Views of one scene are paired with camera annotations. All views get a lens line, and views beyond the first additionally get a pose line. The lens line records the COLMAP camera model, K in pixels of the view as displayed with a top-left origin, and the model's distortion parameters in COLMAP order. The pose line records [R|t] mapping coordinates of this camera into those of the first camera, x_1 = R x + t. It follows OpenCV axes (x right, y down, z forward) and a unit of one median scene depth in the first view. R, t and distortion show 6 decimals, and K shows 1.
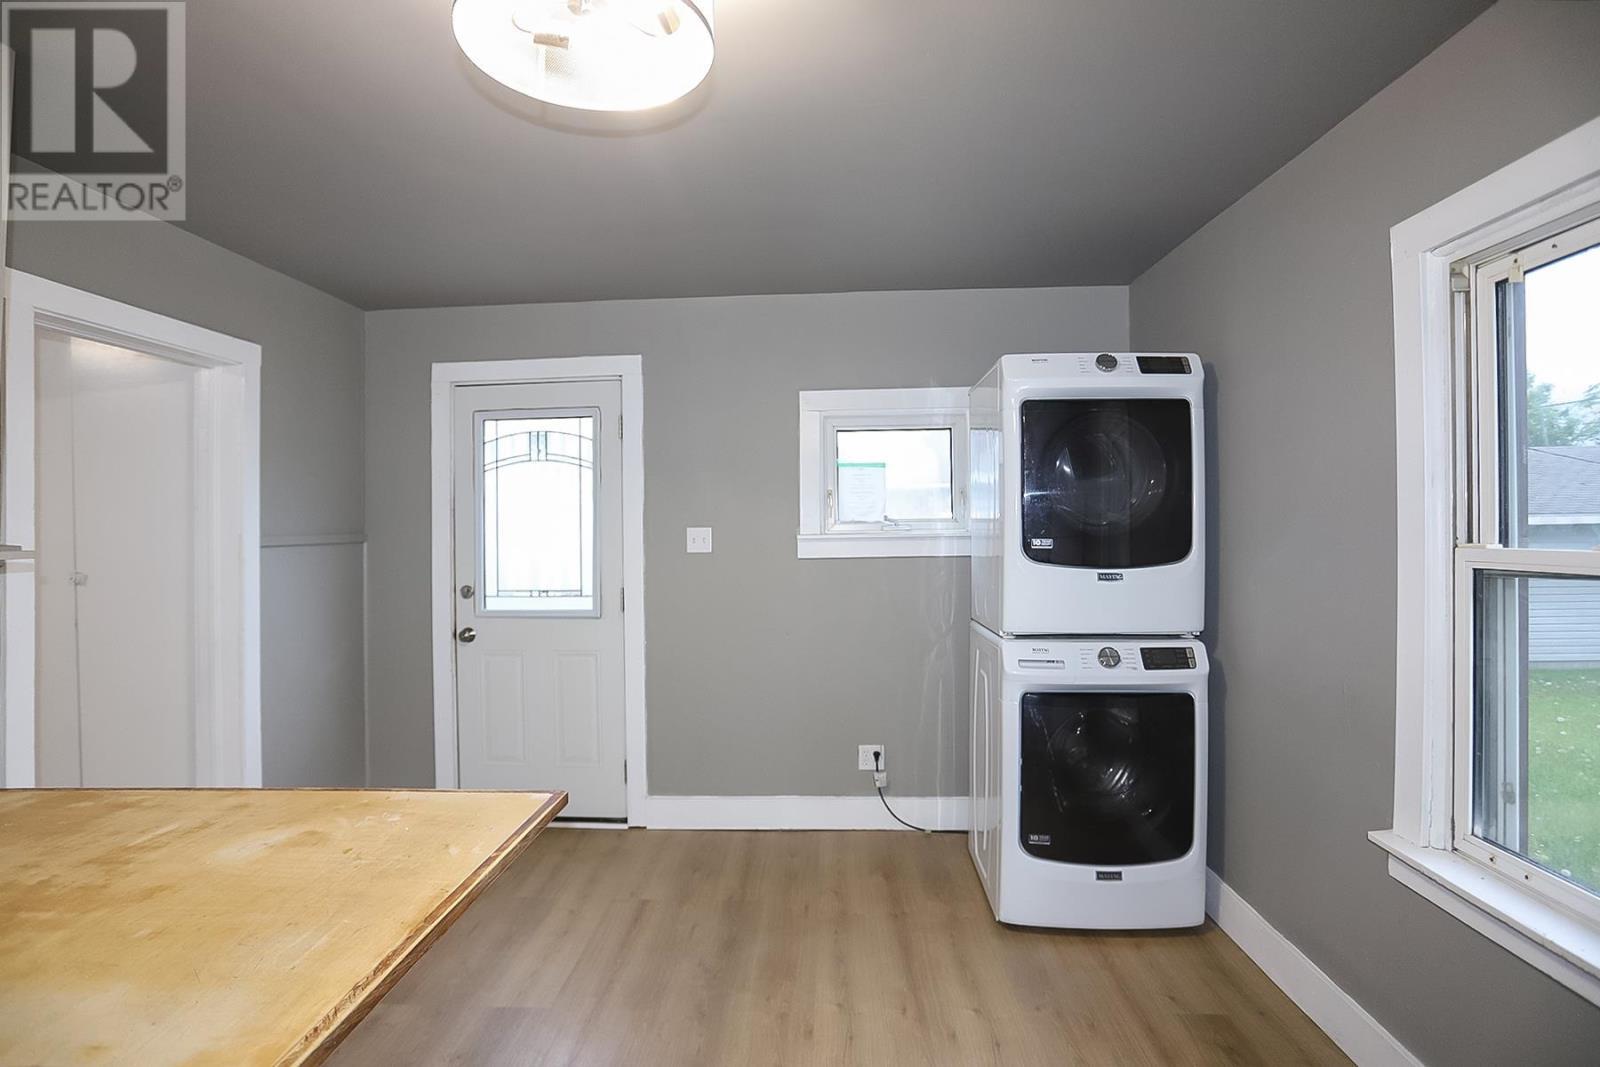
lens RADIAL K [[811.1, 0, 791.7], [0, 811.1, 532.7], [0, 0, 1]] dist [-0.084666, 0.042023]
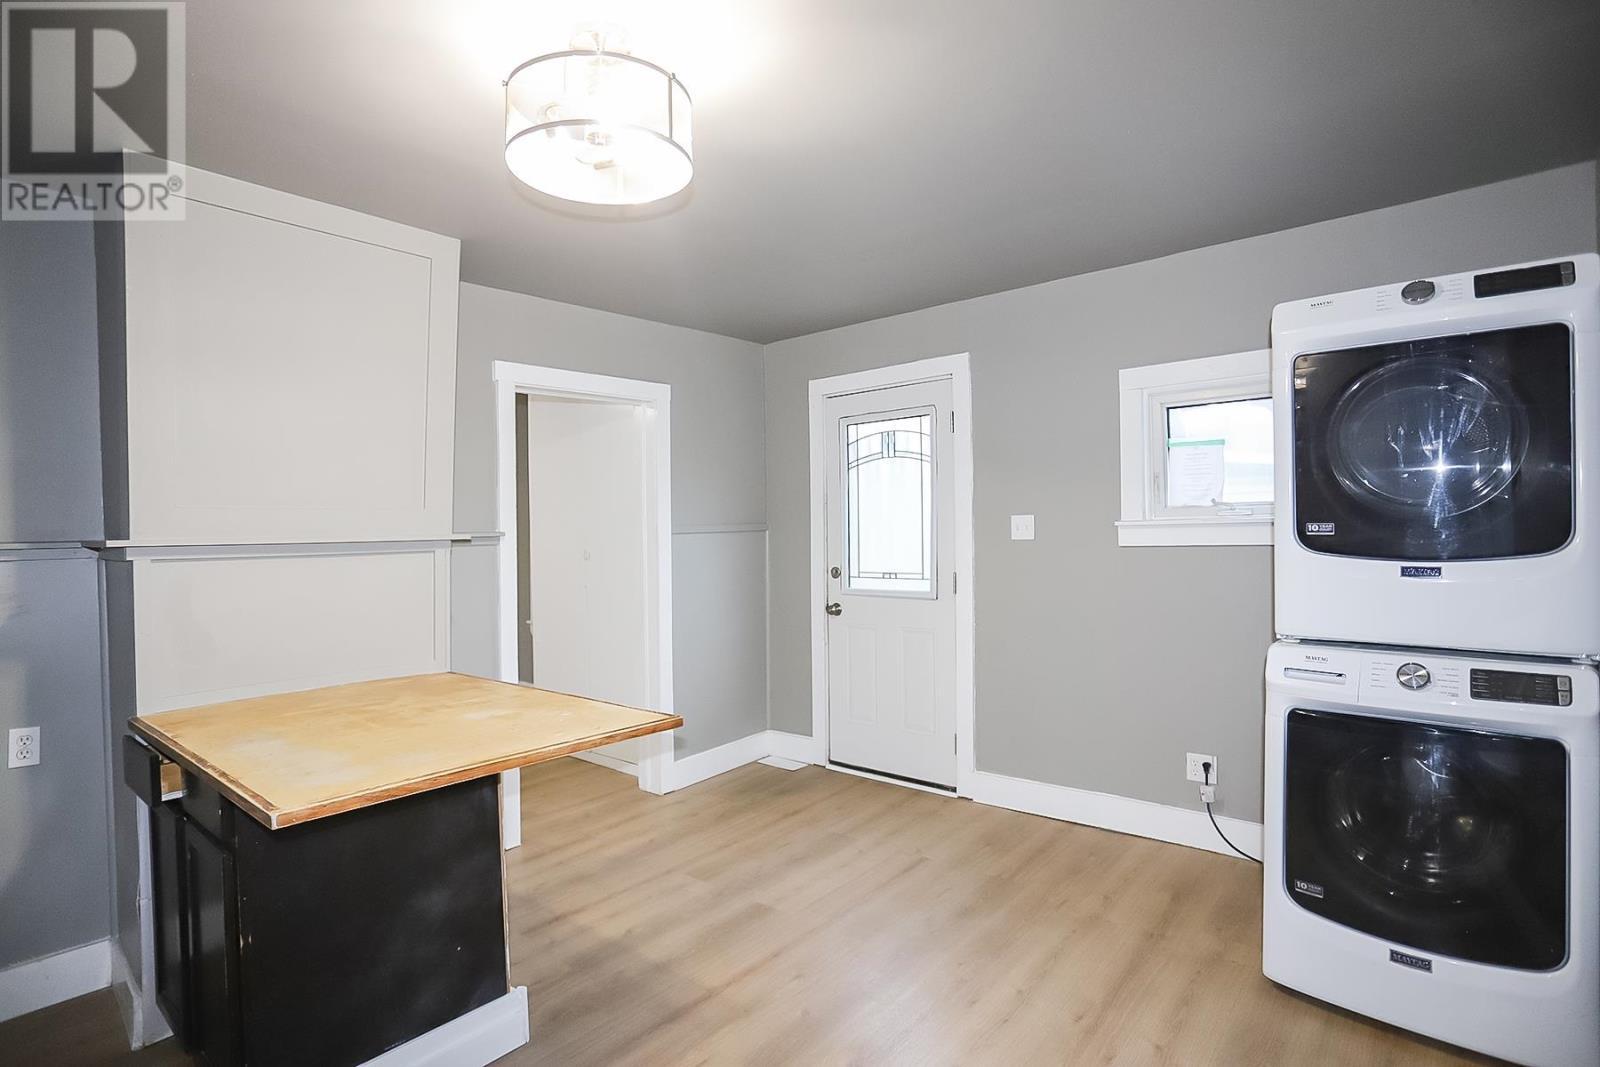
lens RADIAL K [[797.6, 0, 786.7], [0, 797.6, 533.7], [0, 0, 1]] dist [-0.083321, 0.039605]
pose [[0.789310, 0.000214, -0.613995, 0.284201], [0.007924, 0.999913, 0.010535, 0.004455], [0.613944, -0.013181, 0.789239, 0.036596]]
